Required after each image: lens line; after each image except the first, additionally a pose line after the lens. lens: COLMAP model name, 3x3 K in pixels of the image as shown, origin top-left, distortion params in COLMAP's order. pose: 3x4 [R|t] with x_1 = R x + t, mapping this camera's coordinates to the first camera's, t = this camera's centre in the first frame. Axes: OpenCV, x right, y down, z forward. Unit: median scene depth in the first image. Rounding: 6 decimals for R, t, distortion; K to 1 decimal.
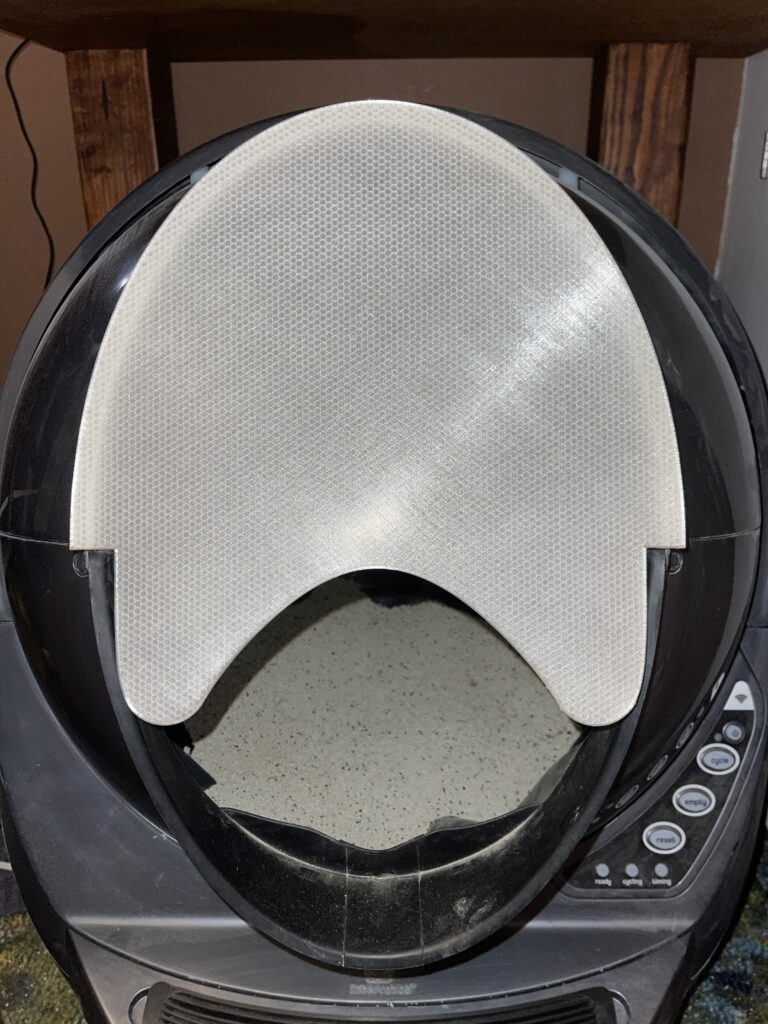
lens RADIAL K [[766.8, 0, 384.0], [0, 766.8, 512.0], [0, 0, 1]] dist [-0.015991, -0.005443]
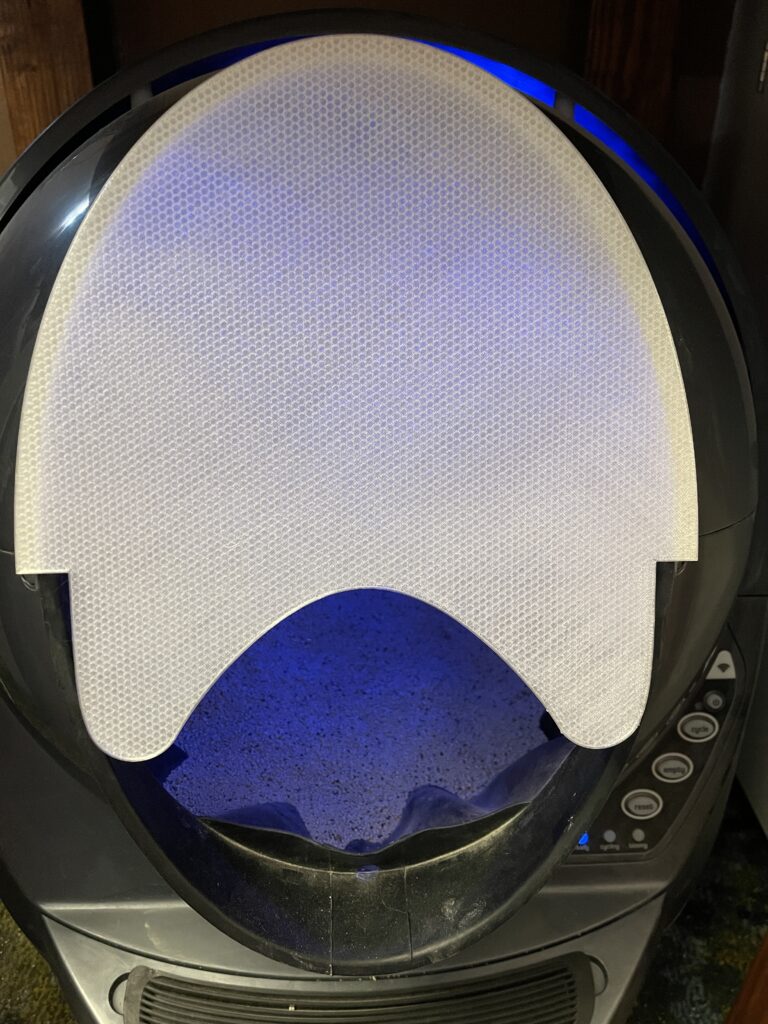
lens RADIAL K [[762.7, 0, 384.0], [0, 762.7, 512.0], [0, 0, 1]] dist [-0.003068, -0.004374]
pose [[0.998405, -0.012487, 0.055066, -0.028593], [0.005329, 0.991725, 0.128268, -0.107535], [-0.056212, -0.127770, 0.990210, 0.093631]]
